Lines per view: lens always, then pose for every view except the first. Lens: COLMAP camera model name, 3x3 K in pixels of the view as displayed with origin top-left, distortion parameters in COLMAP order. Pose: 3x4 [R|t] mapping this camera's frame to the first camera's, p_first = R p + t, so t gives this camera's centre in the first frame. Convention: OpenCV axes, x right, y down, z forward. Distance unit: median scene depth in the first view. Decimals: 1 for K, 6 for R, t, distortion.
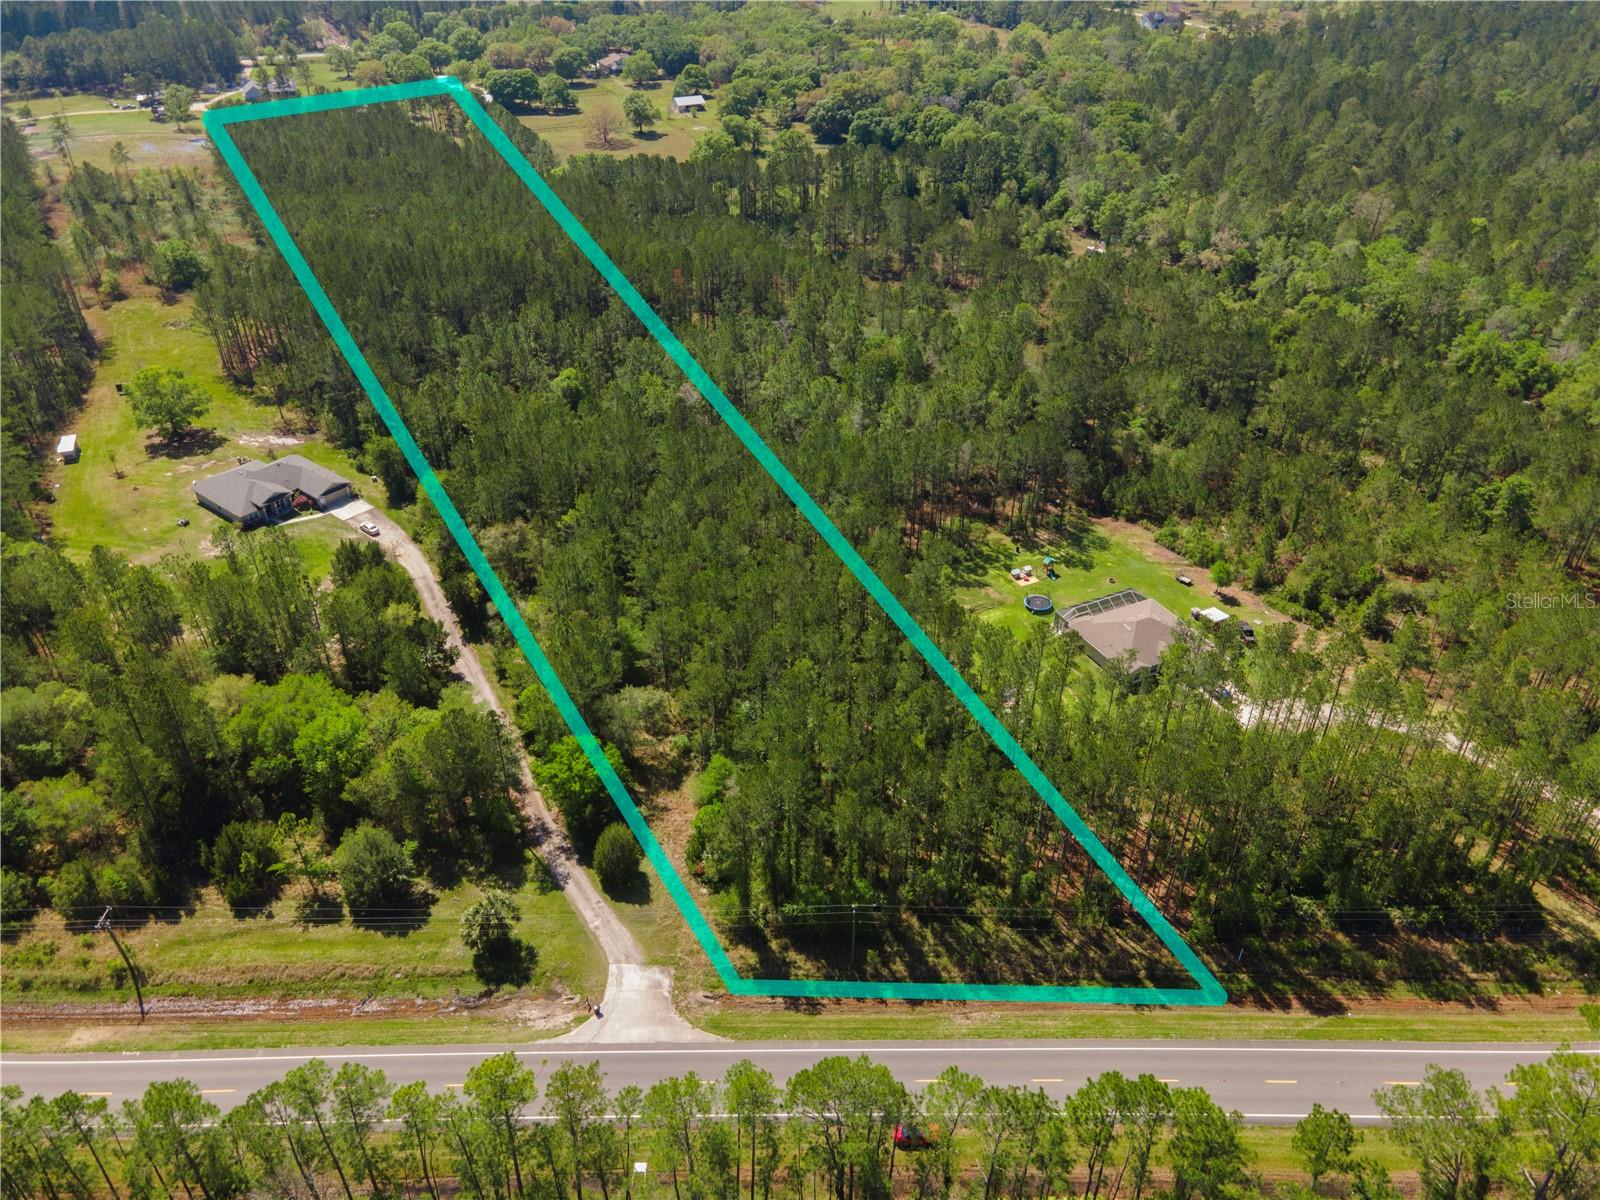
lens RADIAL K [[1176.0, 0, 800.0], [0, 1176.0, 600.0], [0, 0, 1]] dist [0.020069, 0.042543]
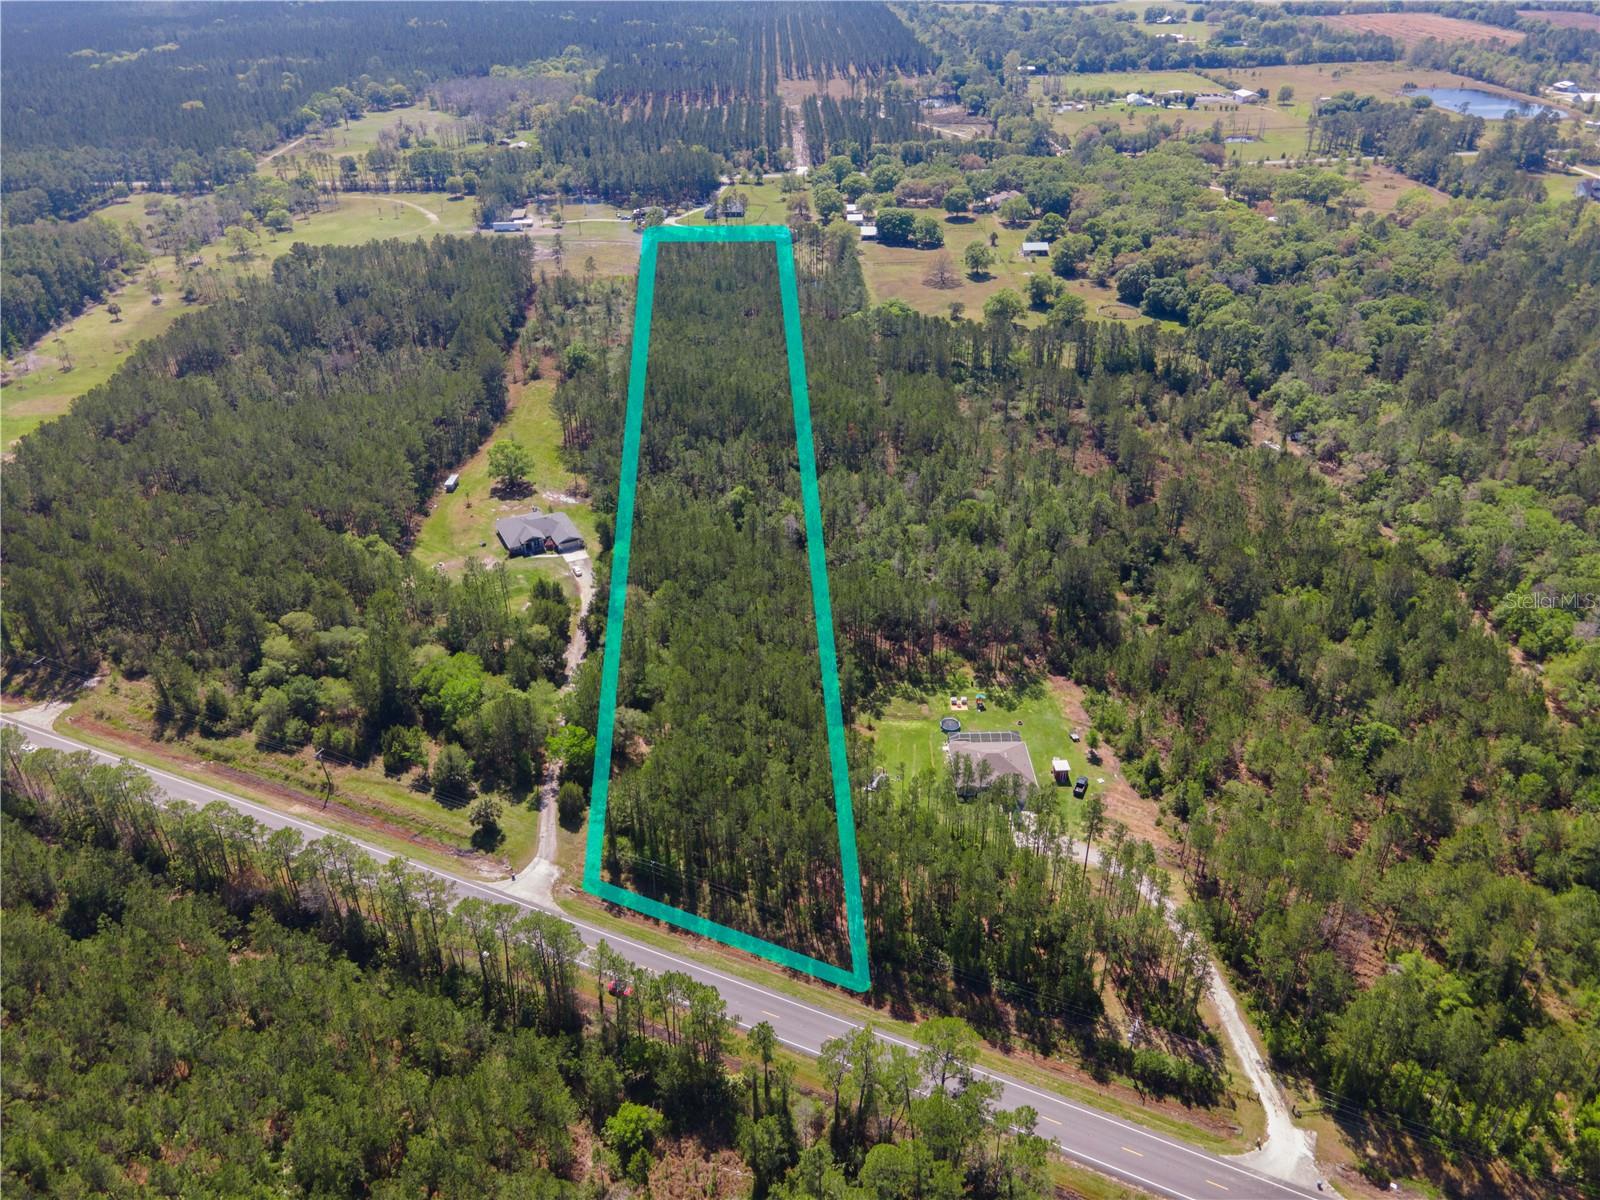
lens RADIAL K [[1176.0, 0, 800.0], [0, 1176.0, 600.0], [0, 0, 1]] dist [0.020069, 0.042543]
pose [[0.903234, 0.210122, -0.374189, 0.677771], [-0.222514, 0.974875, 0.010318, -0.146997], [0.366956, 0.073942, 0.927295, -0.442266]]
